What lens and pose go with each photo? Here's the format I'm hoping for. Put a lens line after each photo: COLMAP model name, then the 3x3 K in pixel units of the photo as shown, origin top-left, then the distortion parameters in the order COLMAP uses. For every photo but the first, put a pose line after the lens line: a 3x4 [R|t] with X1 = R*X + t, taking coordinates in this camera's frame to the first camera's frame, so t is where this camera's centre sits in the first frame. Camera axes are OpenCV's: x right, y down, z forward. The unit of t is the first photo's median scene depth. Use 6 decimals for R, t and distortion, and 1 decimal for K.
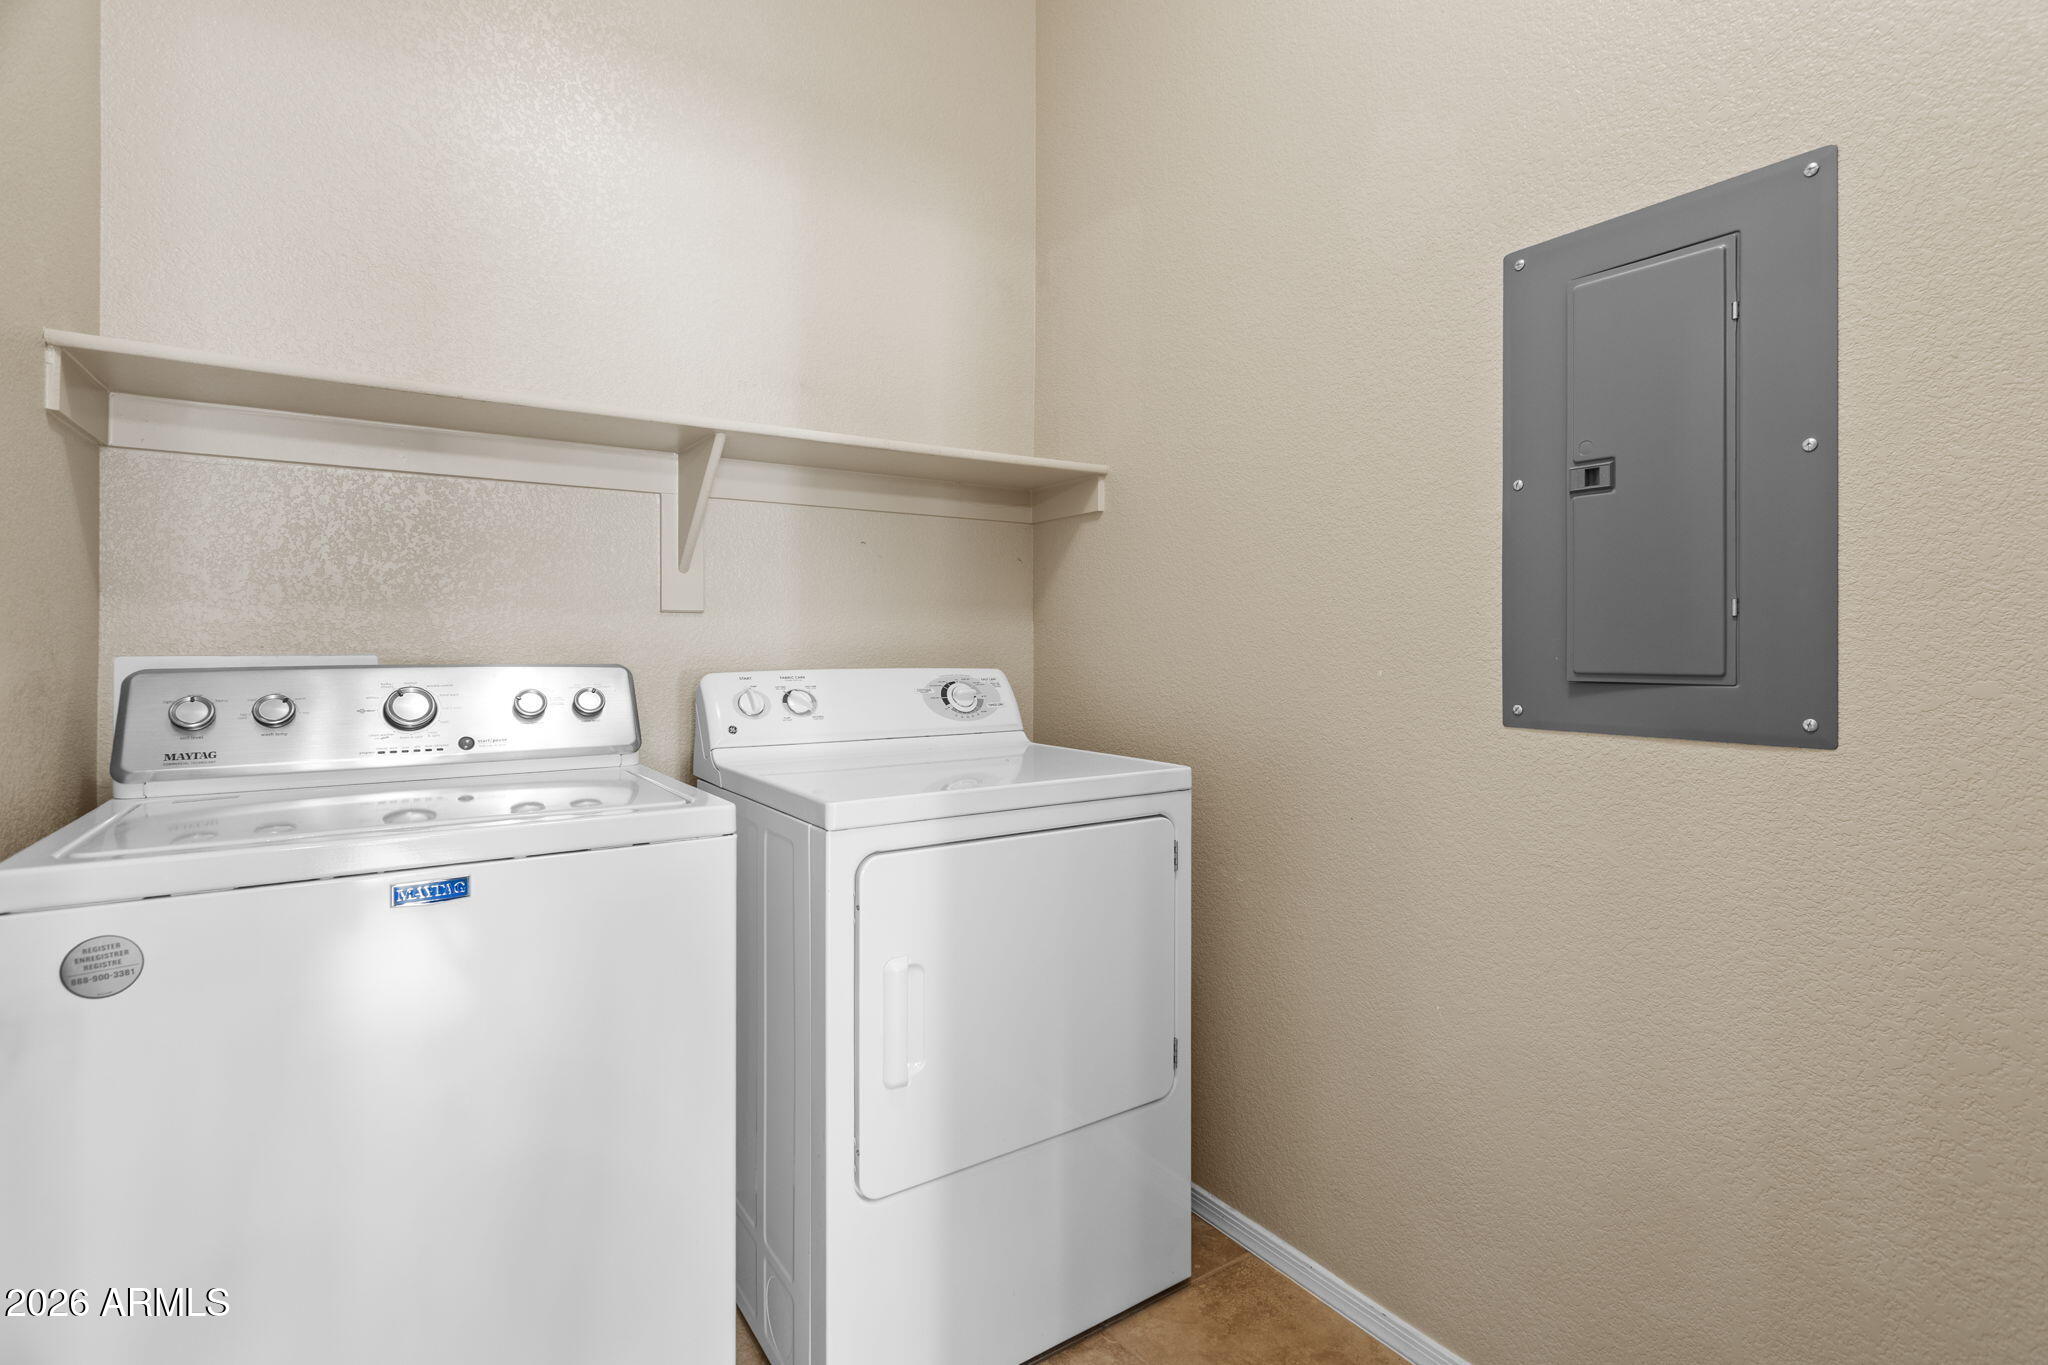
lens RADIAL K [[958.9, 0, 1032.2], [0, 958.9, 646.5], [0, 0, 1]] dist [-0.000314, 0.000028]
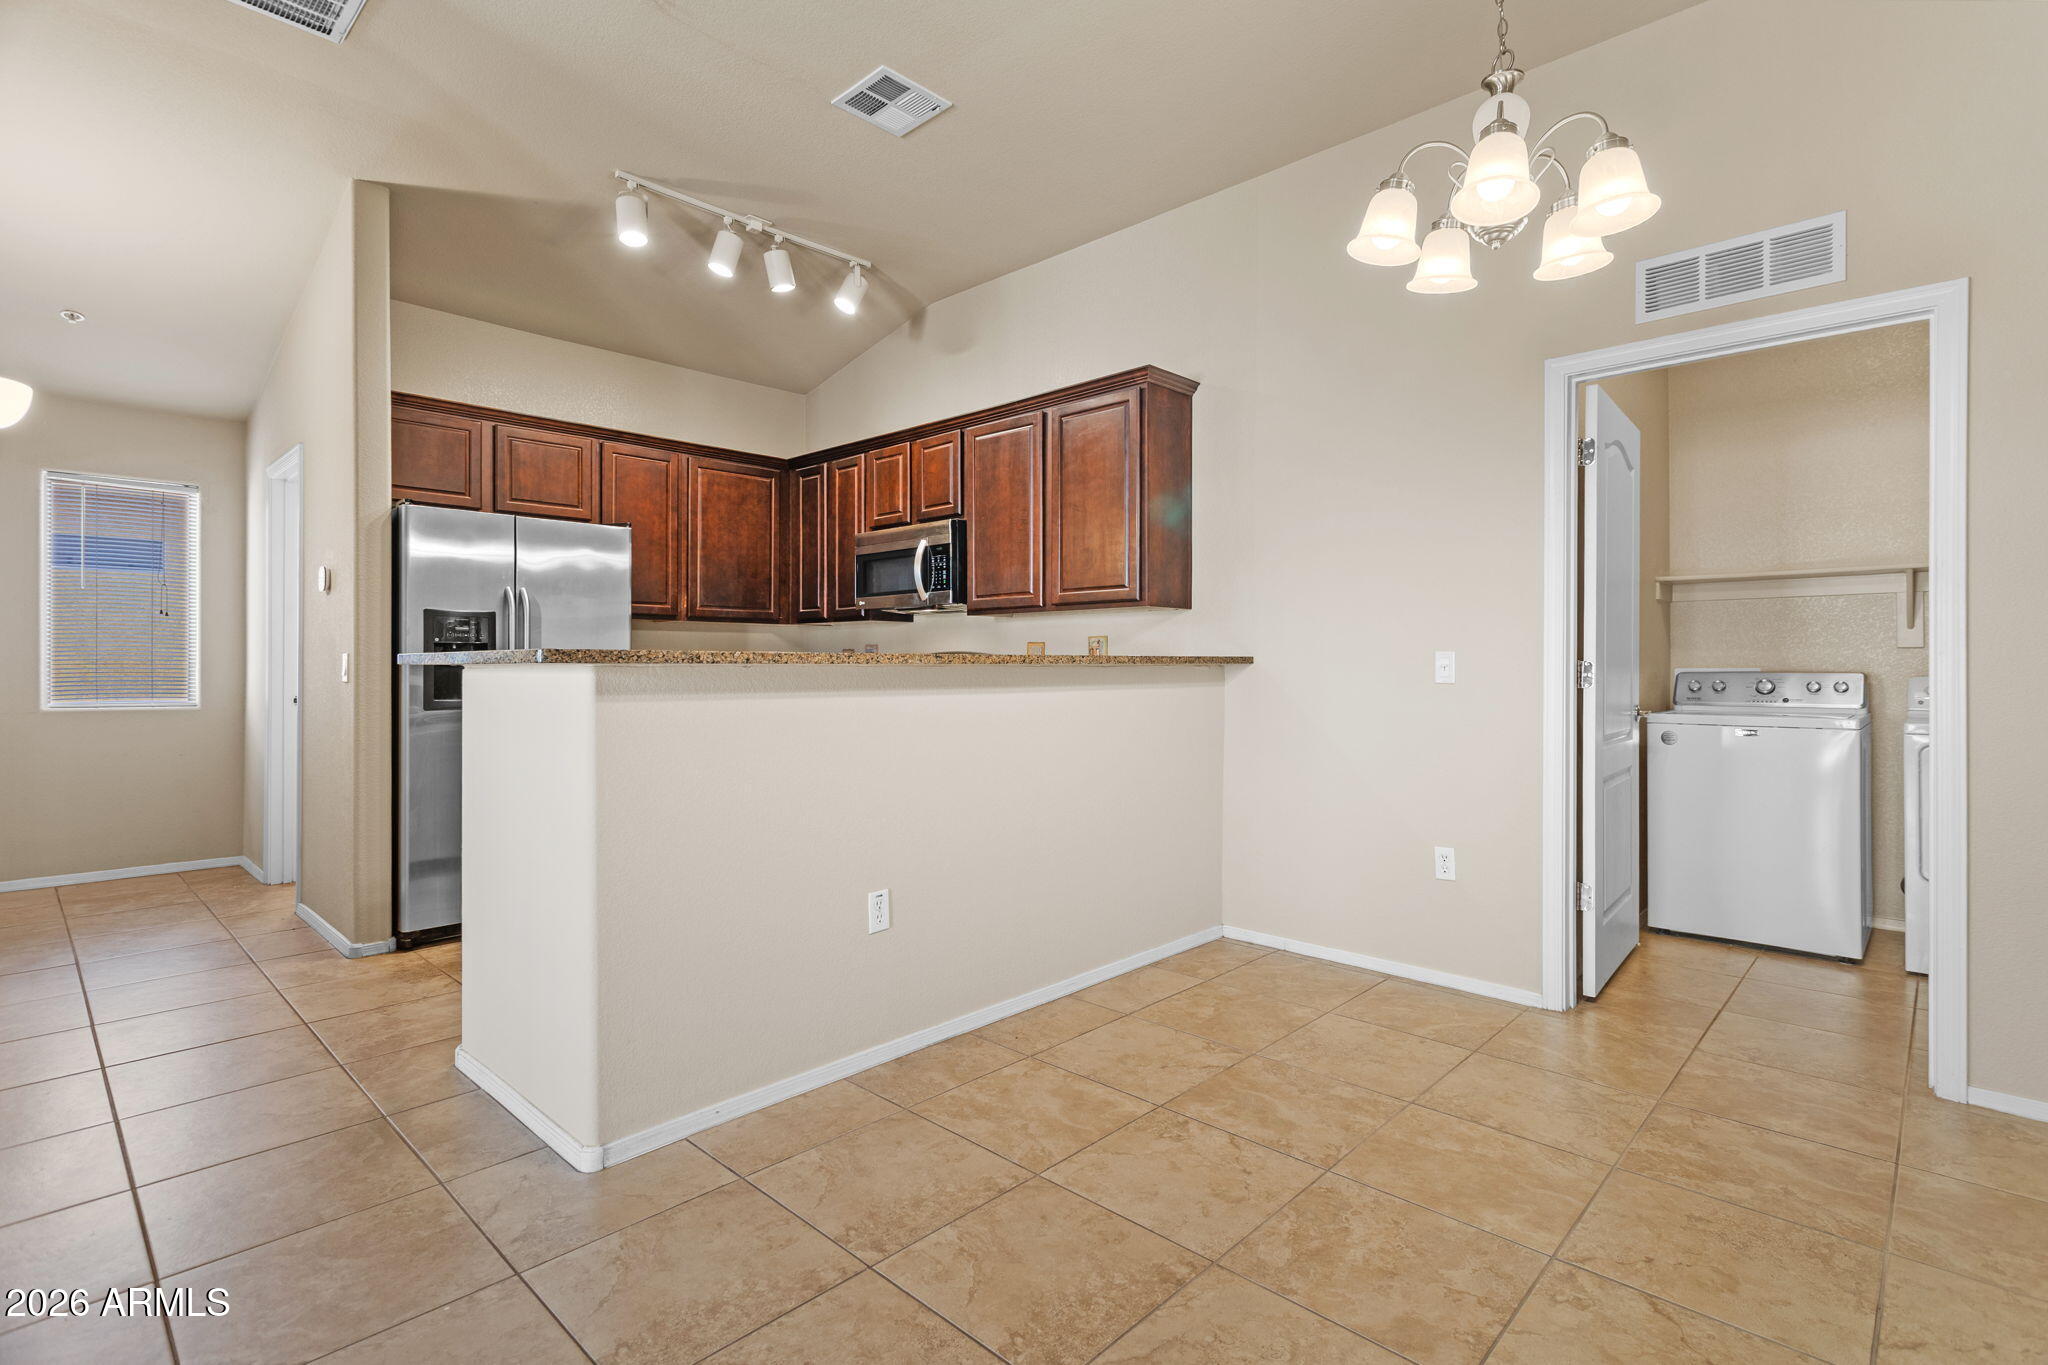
lens RADIAL K [[975.9, 0, 1033.5], [0, 975.9, 659.4], [0, 0, 1]] dist [0.001659, 0.000367]
pose [[0.209921, -0.007557, -0.977689, 1.806638], [0.001442, 0.999971, -0.007420, 0.001281], [0.977717, 0.000148, 0.209926, -1.802918]]
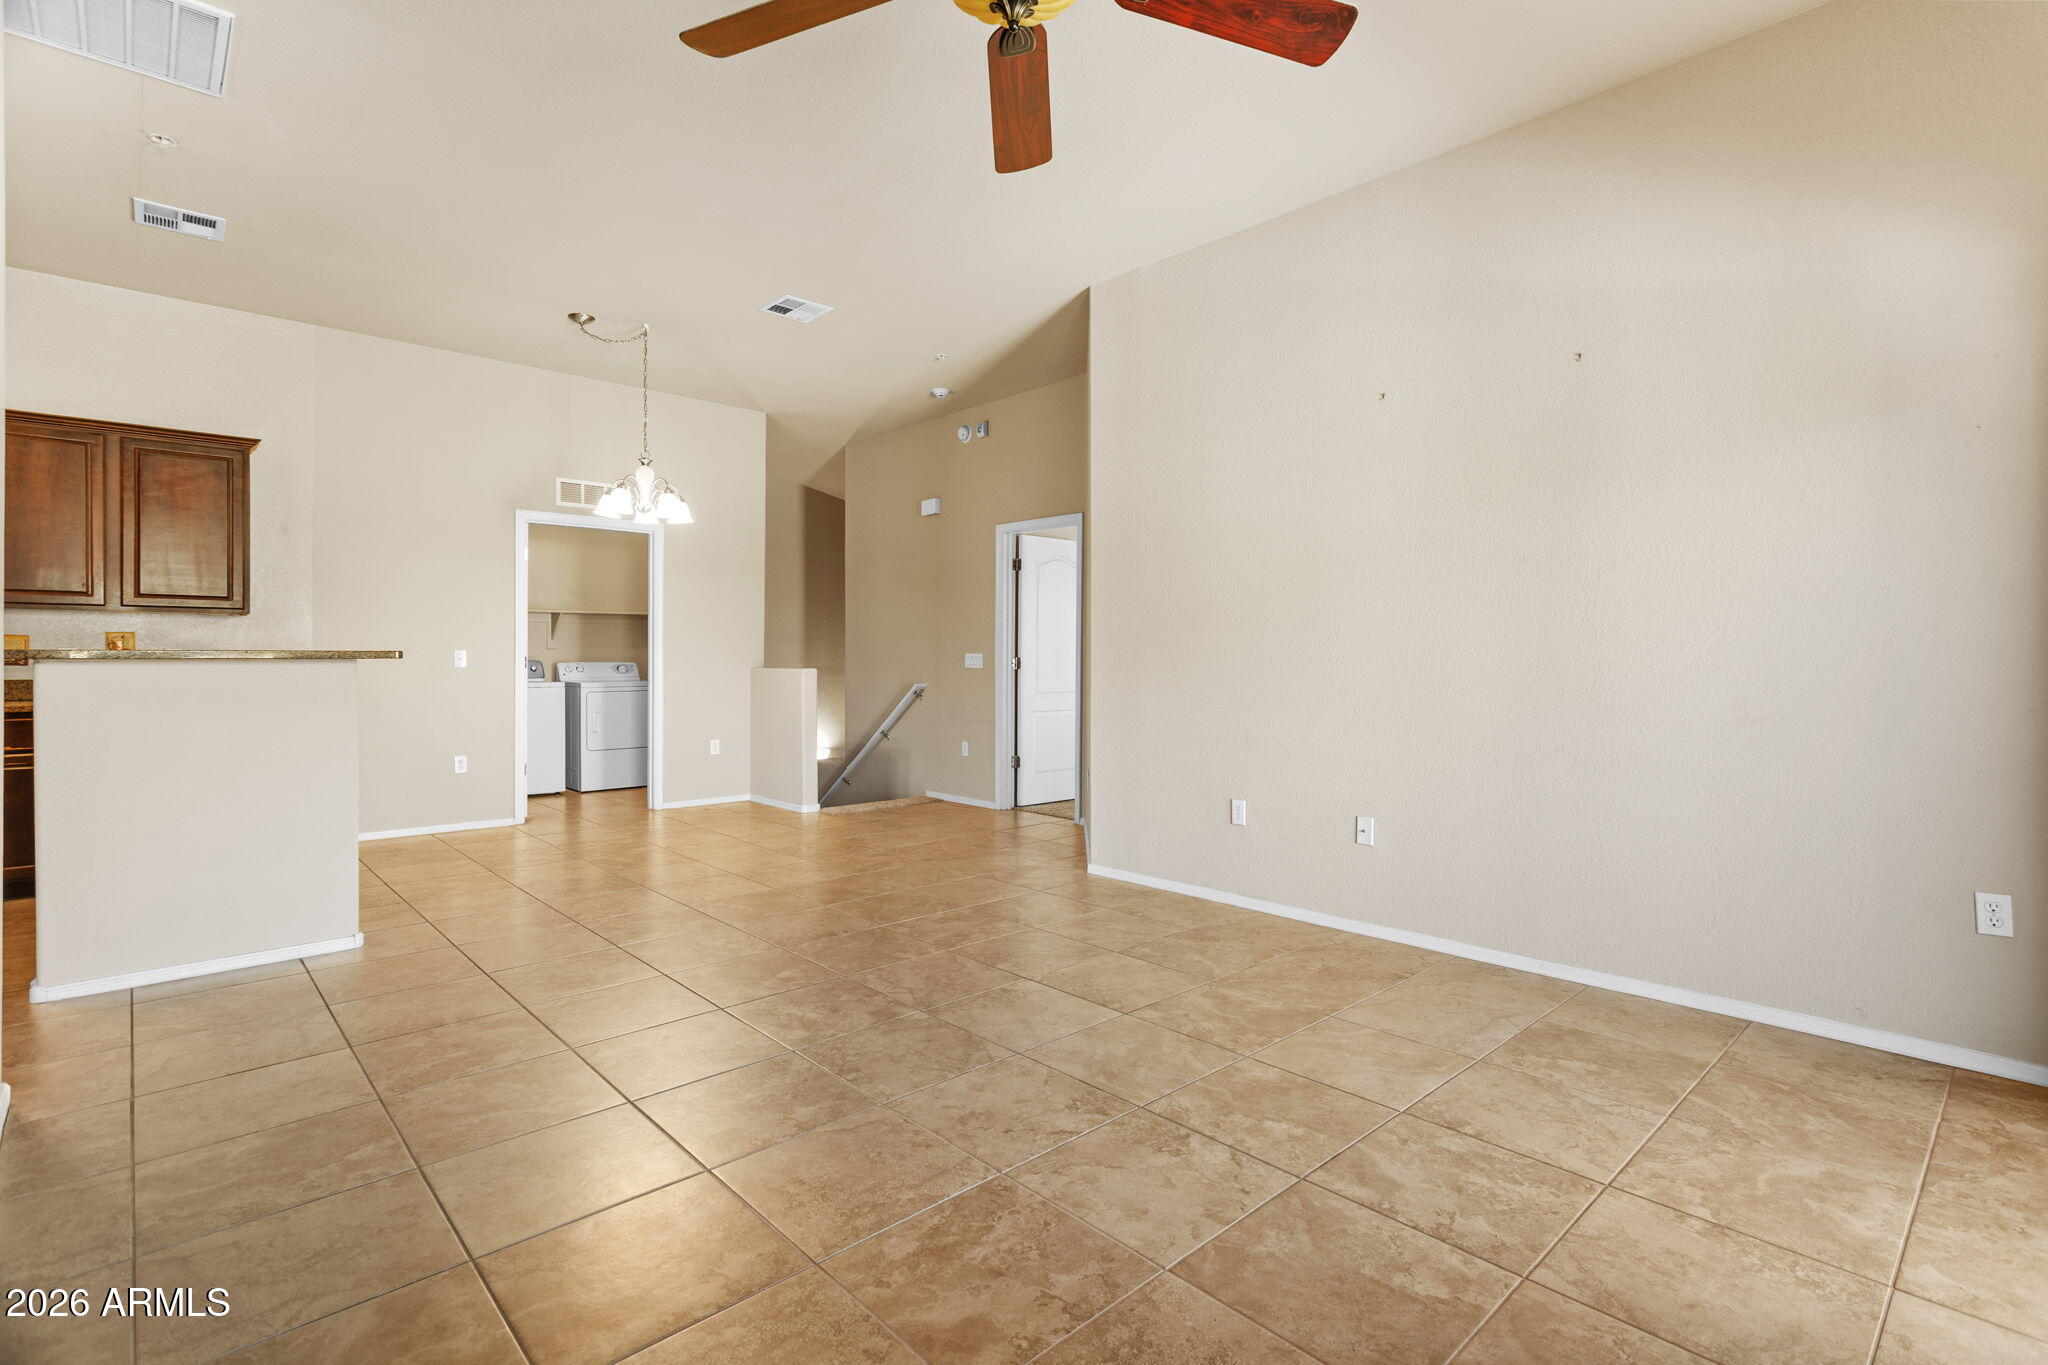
lens RADIAL K [[965.3, 0, 1049.1], [0, 965.3, 657.7], [0, 0, 1]] dist [0.000209, 0.000034]
pose [[0.987640, 0.000616, 0.156737, 1.626479], [-0.001178, 0.999993, 0.003493, -0.020780], [-0.156734, -0.003635, 0.987634, -5.085792]]
